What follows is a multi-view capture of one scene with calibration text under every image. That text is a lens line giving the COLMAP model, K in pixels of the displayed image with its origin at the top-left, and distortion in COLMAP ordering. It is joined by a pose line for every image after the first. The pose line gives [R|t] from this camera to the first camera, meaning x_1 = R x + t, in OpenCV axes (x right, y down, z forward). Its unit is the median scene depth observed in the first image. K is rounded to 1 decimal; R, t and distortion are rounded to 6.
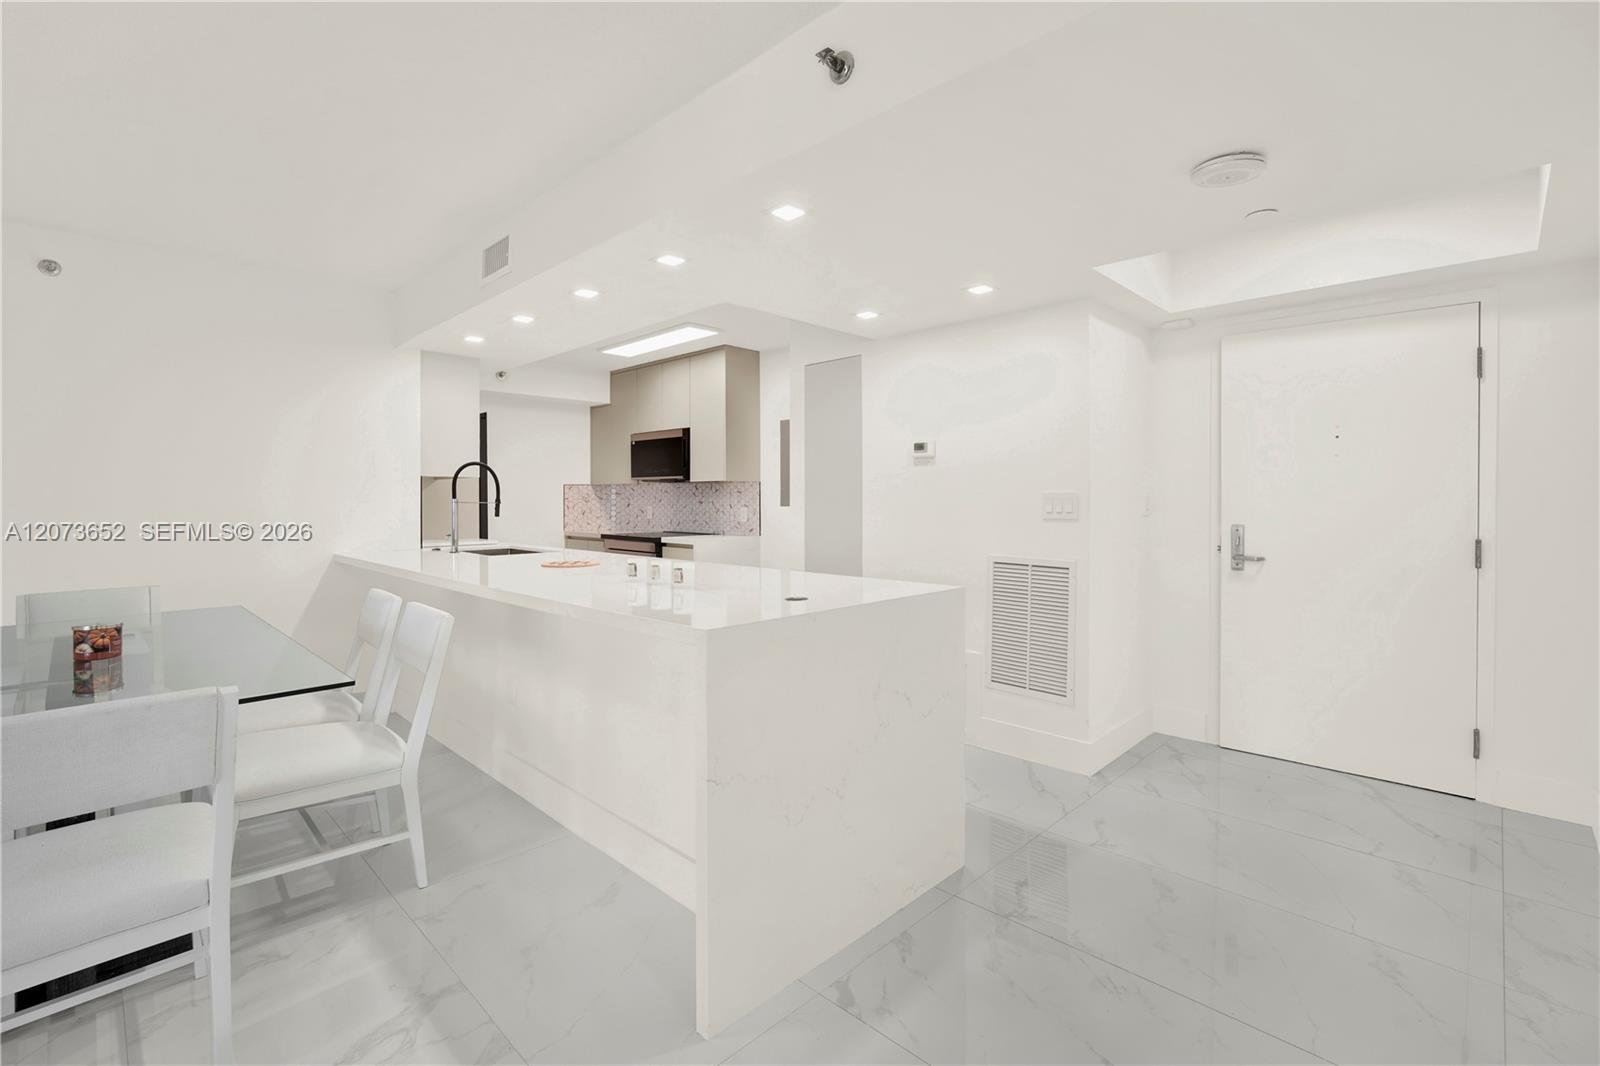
lens RADIAL K [[714.1, 0, 798.8], [0, 714.1, 509.0], [0, 0, 1]] dist [-0.012547, 0.002669]
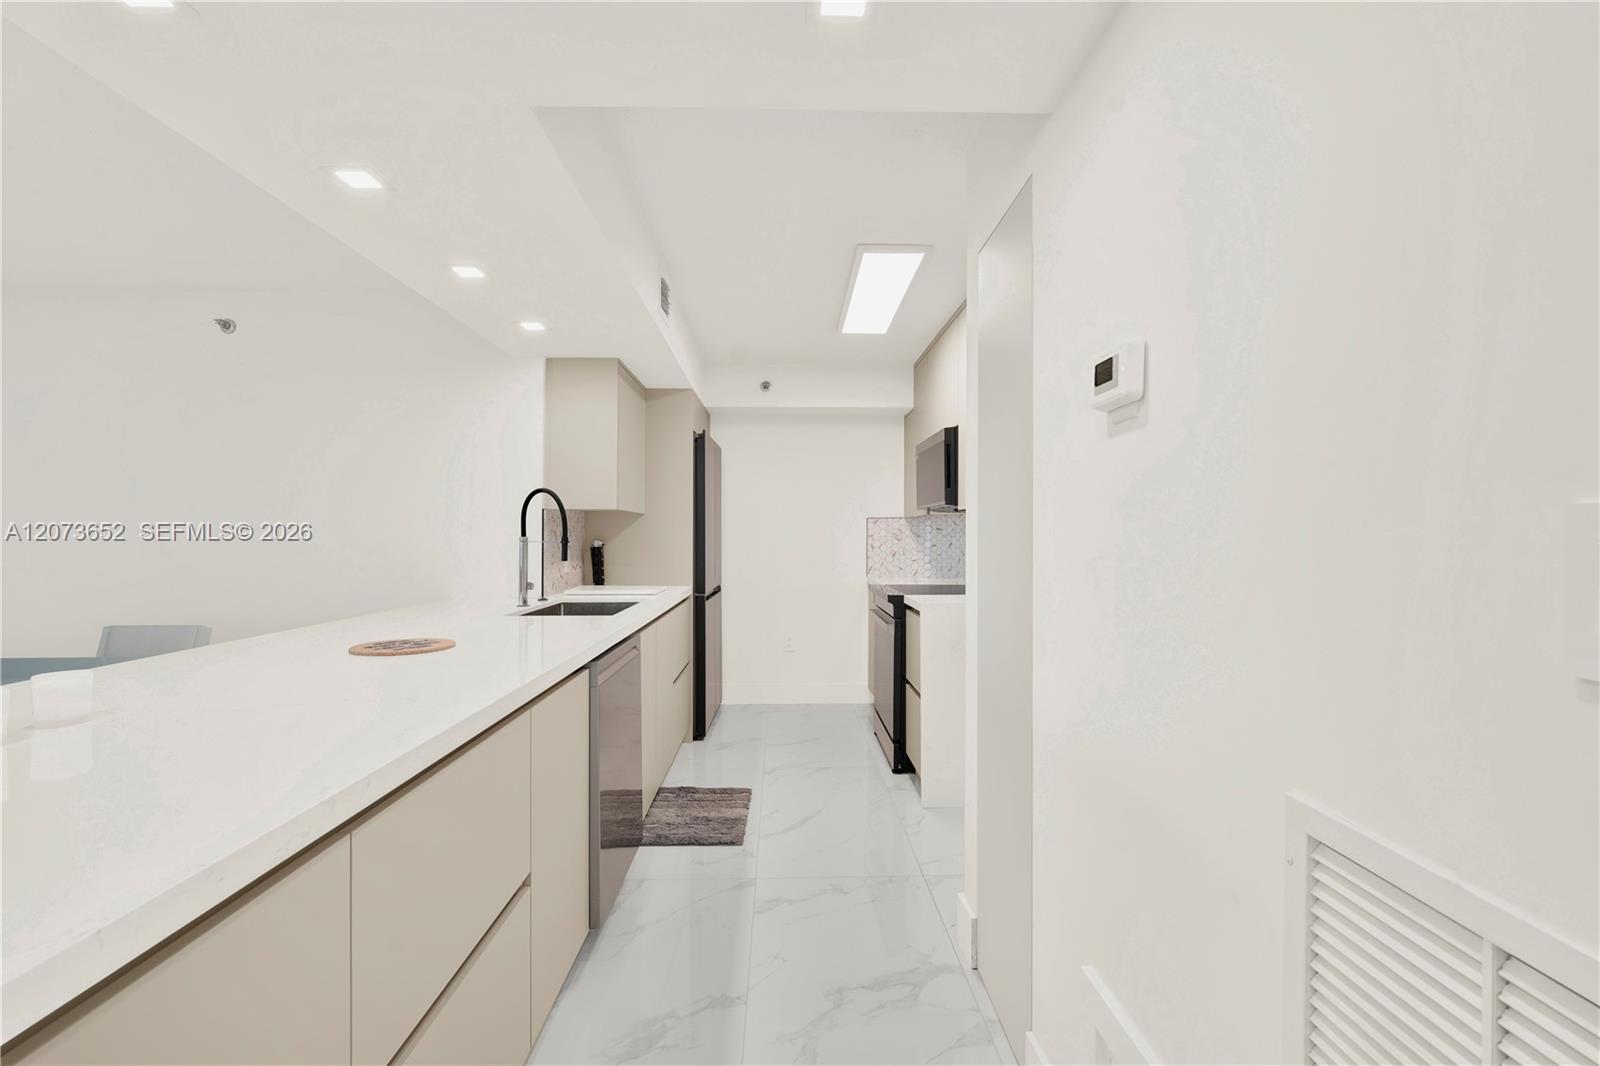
lens RADIAL K [[714.1, 0, 765.4], [0, 714.1, 530.6], [0, 0, 1]] dist [-0.012547, 0.002669]
pose [[0.691584, -0.000518, -0.722296, 0.284854], [-0.015238, 0.999767, -0.015307, -0.010843], [0.722135, 0.021592, 0.691415, 0.668032]]
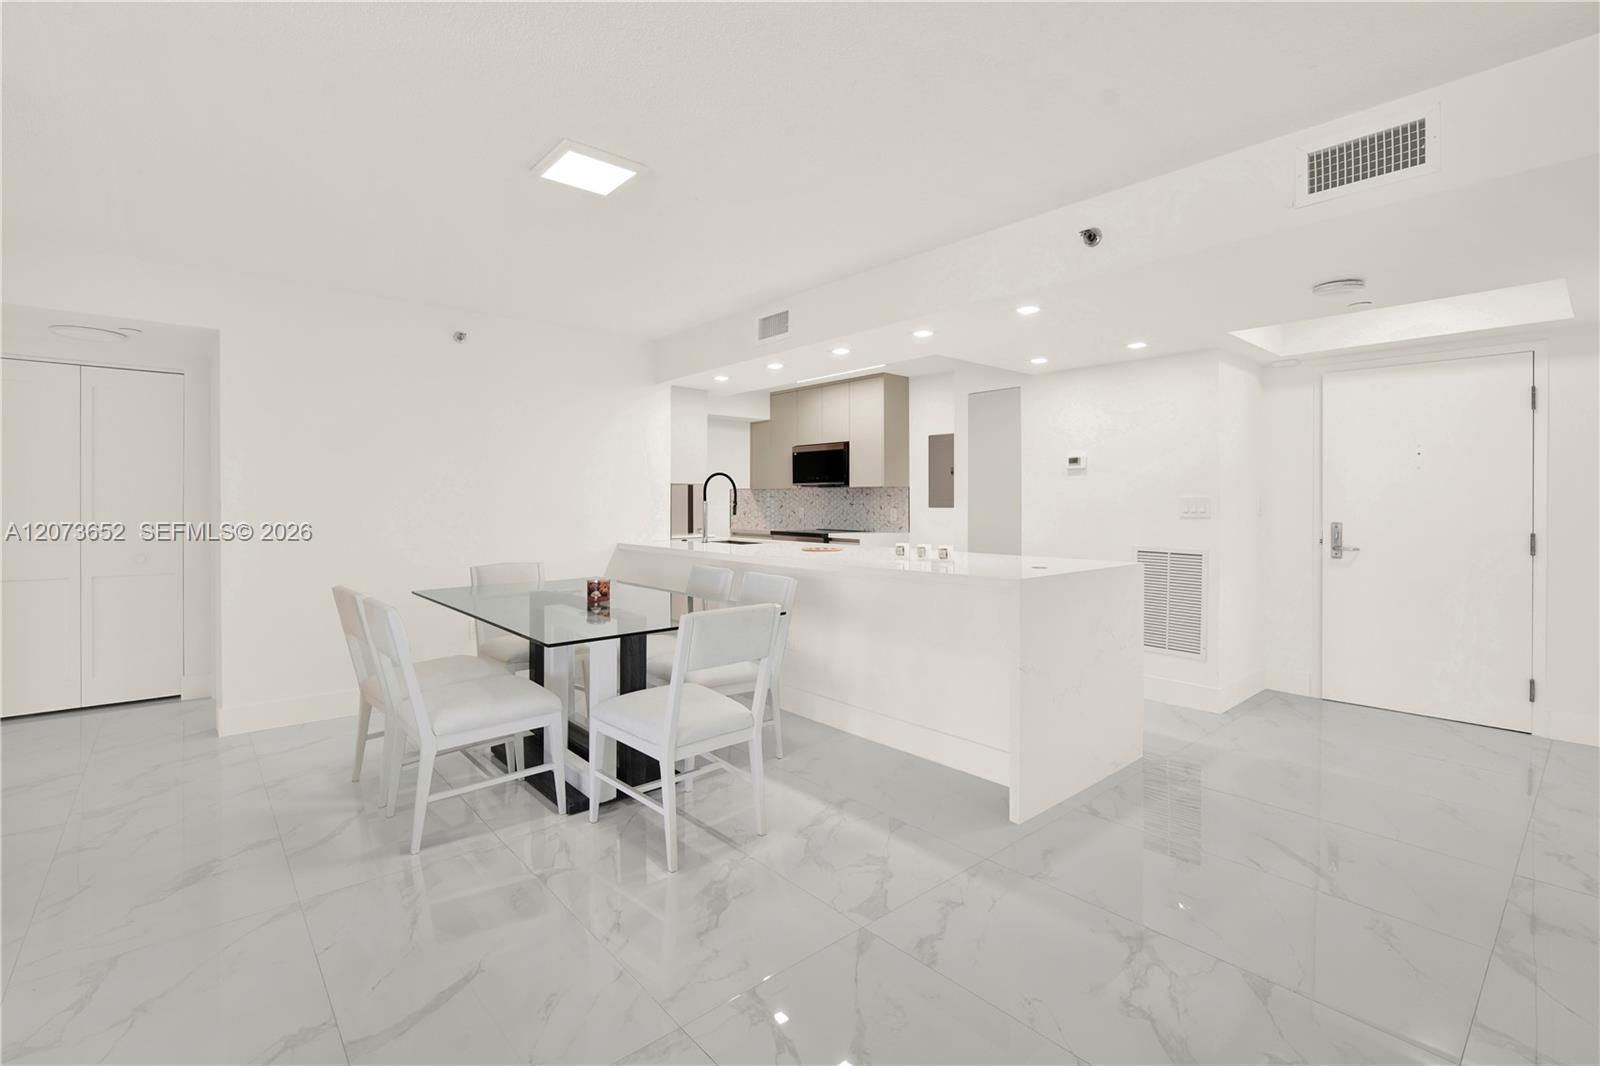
lens RADIAL K [[714.1, 0, 808.3], [0, 714.1, 506.2], [0, 0, 1]] dist [-0.012547, 0.002669]
pose [[0.997459, 0.002074, -0.071212, -0.206675], [-0.002609, 0.999969, -0.007430, 0.004491], [0.071194, 0.007597, 0.997434, -0.293215]]
